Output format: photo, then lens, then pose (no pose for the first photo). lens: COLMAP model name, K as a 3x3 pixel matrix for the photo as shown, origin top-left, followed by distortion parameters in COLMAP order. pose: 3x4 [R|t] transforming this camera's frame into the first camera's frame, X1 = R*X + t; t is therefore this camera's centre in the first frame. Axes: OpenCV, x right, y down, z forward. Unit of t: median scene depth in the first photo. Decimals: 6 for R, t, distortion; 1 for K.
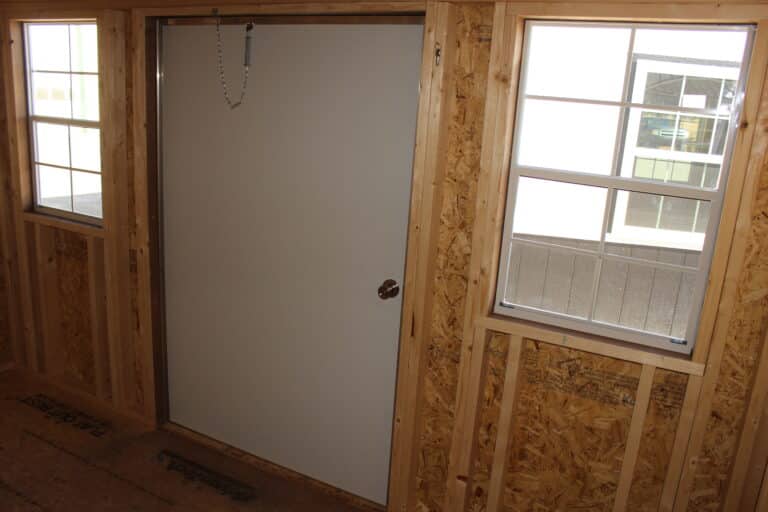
lens RADIAL K [[666.7, 0, 384.0], [0, 666.7, 275.8], [0, 0, 1]] dist [-0.173088, 0.170915]
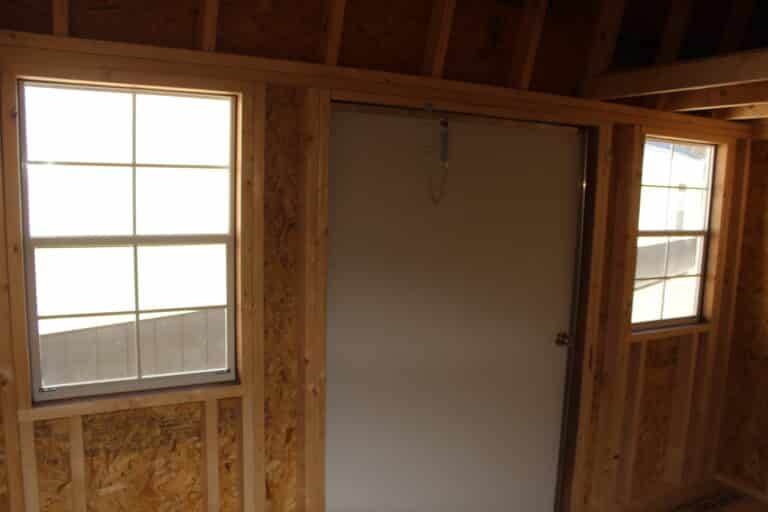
lens RADIAL K [[640.5, 0, 381.9], [0, 640.5, 273.7], [0, 0, 1]] dist [-0.162281, 0.145399]
pose [[0.541526, -0.167611, 0.823806, -0.874003], [0.224836, 0.973103, 0.050192, -0.182724], [-0.810061, 0.158041, 0.564645, 0.451026]]
